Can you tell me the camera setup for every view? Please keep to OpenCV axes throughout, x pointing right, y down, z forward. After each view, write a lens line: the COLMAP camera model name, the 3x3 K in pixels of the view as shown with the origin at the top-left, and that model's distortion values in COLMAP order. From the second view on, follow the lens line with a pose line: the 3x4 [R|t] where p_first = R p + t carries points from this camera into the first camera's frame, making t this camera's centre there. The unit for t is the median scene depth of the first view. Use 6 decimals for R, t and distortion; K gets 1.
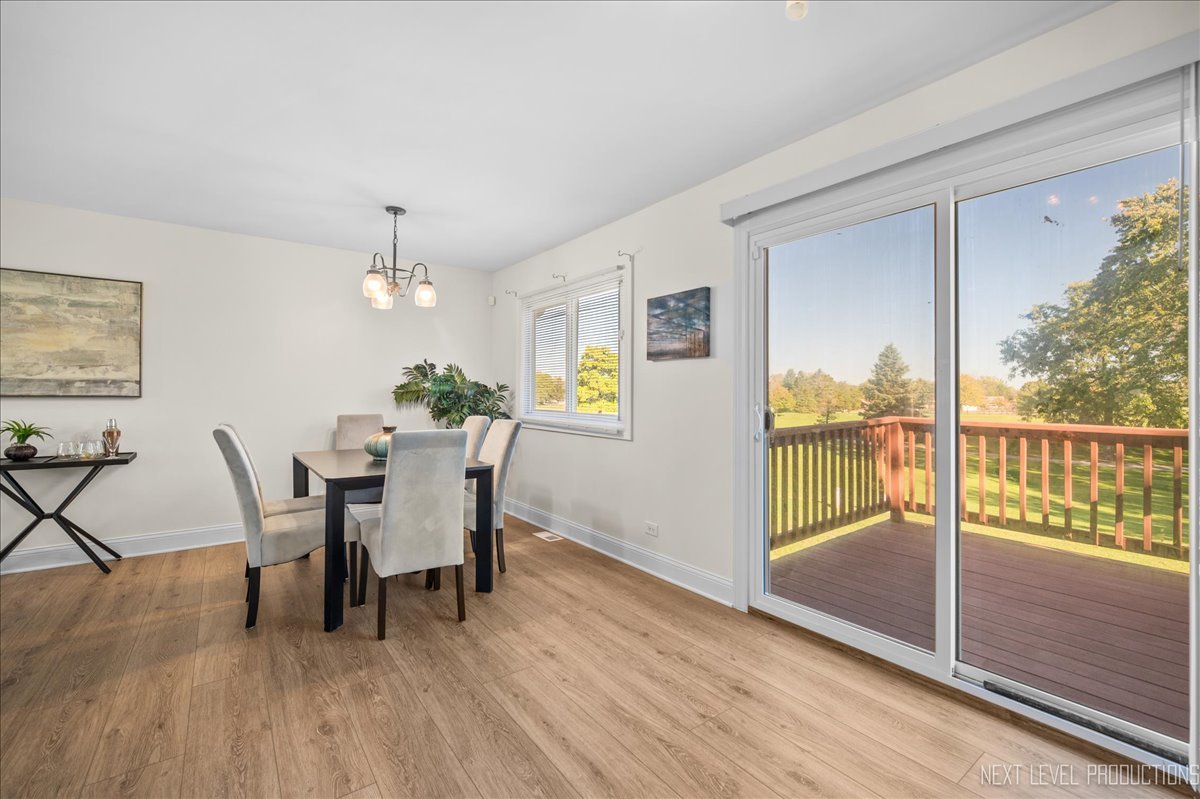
lens RADIAL K [[507.9, 0, 603.1], [0, 507.9, 395.5], [0, 0, 1]] dist [-0.001018, -0.000028]
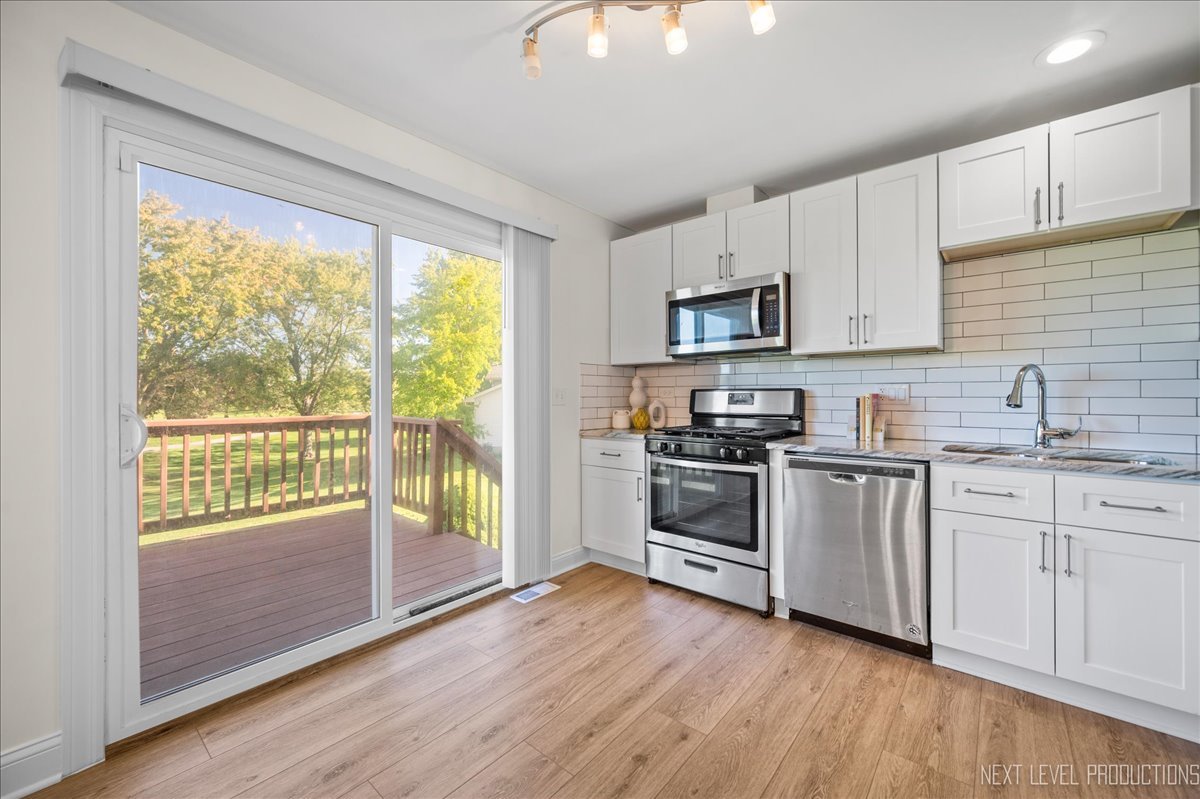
lens RADIAL K [[477.9, 0, 604.3], [0, 477.9, 389.7], [0, 0, 1]] dist [-0.001758, -0.000152]
pose [[-0.230644, 0.004361, 0.973029, -0.322545], [0.002002, 0.999990, -0.004007, 0.000249], [-0.973036, 0.001023, -0.230650, 0.463090]]
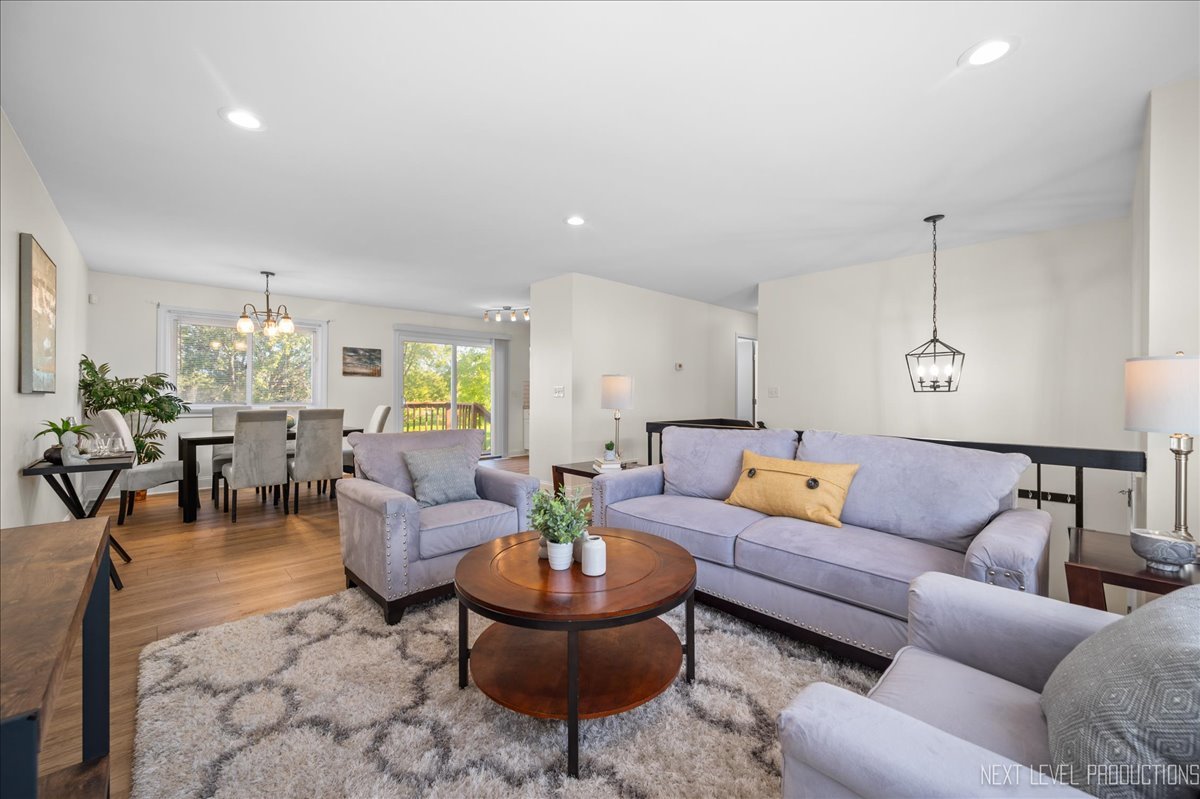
lens RADIAL K [[473.9, 0, 605.9], [0, 473.9, 394.4], [0, 0, 1]] dist [-0.000275, 0.000080]
pose [[-0.120183, -0.004658, 0.992741, -2.041619], [-0.002583, 0.999987, 0.004380, -0.000921], [-0.992748, -0.002038, -0.120193, 0.143828]]
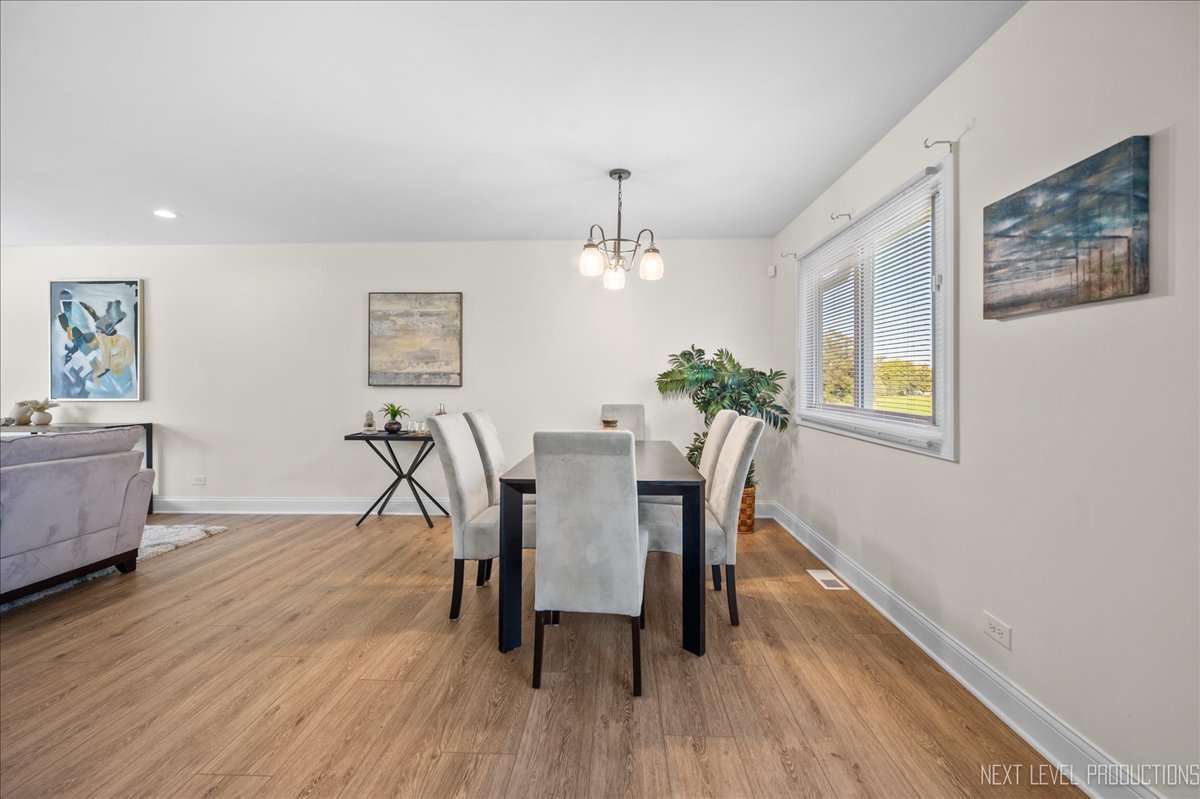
lens RADIAL K [[480.4, 0, 602.6], [0, 480.4, 382.5], [0, 0, 1]] dist [0.000527, 0.000411]
pose [[0.779944, -0.004475, -0.625833, 0.090628], [0.001086, 0.999983, -0.005798, 0.001394], [0.625848, 0.003843, 0.779936, 0.341694]]
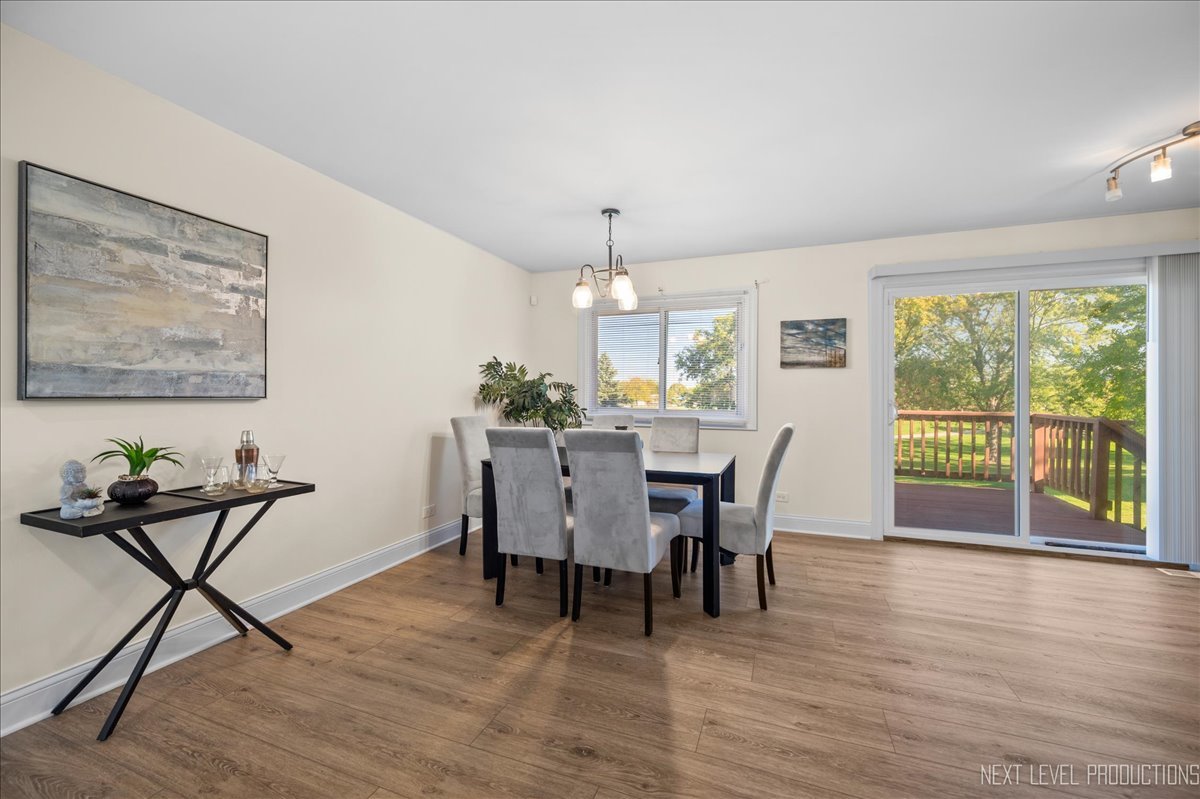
lens RADIAL K [[473.9, 0, 605.9], [0, 473.9, 394.4], [0, 0, 1]] dist [-0.000275, 0.000080]
pose [[0.846853, -0.001422, 0.531826, -0.947701], [0.000590, 0.999998, 0.001734, -0.003663], [-0.531827, -0.001155, 0.846852, 0.209712]]
